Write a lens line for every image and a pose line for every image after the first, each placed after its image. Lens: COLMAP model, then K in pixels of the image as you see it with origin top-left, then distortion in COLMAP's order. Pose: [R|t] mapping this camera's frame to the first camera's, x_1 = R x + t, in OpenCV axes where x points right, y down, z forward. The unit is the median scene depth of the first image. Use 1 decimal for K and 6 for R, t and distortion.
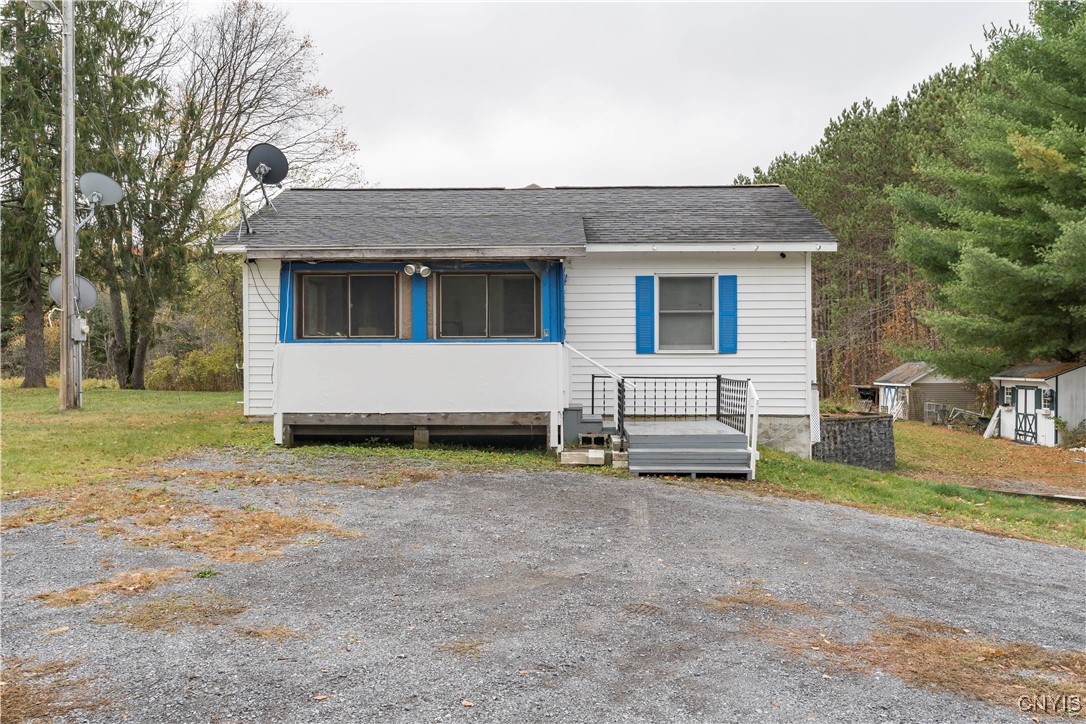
lens RADIAL K [[905.4, 0, 543.0], [0, 905.4, 362.0], [0, 0, 1]] dist [-0.004972, -0.001409]
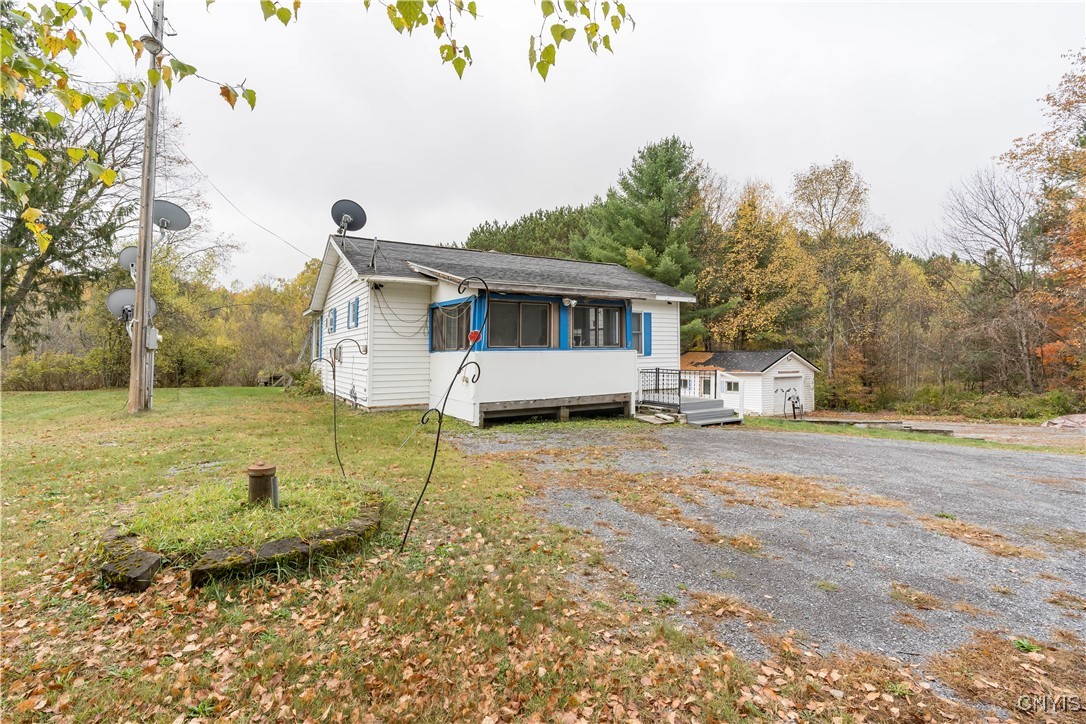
lens RADIAL K [[500.8, 0, 538.3], [0, 500.8, 350.7], [0, 0, 1]] dist [-0.005256, 0.000213]
pose [[0.847600, -0.004440, 0.530616, -0.608491], [0.012611, 0.999851, -0.011778, -0.012059], [-0.530485, 0.016675, 0.847530, 0.317592]]
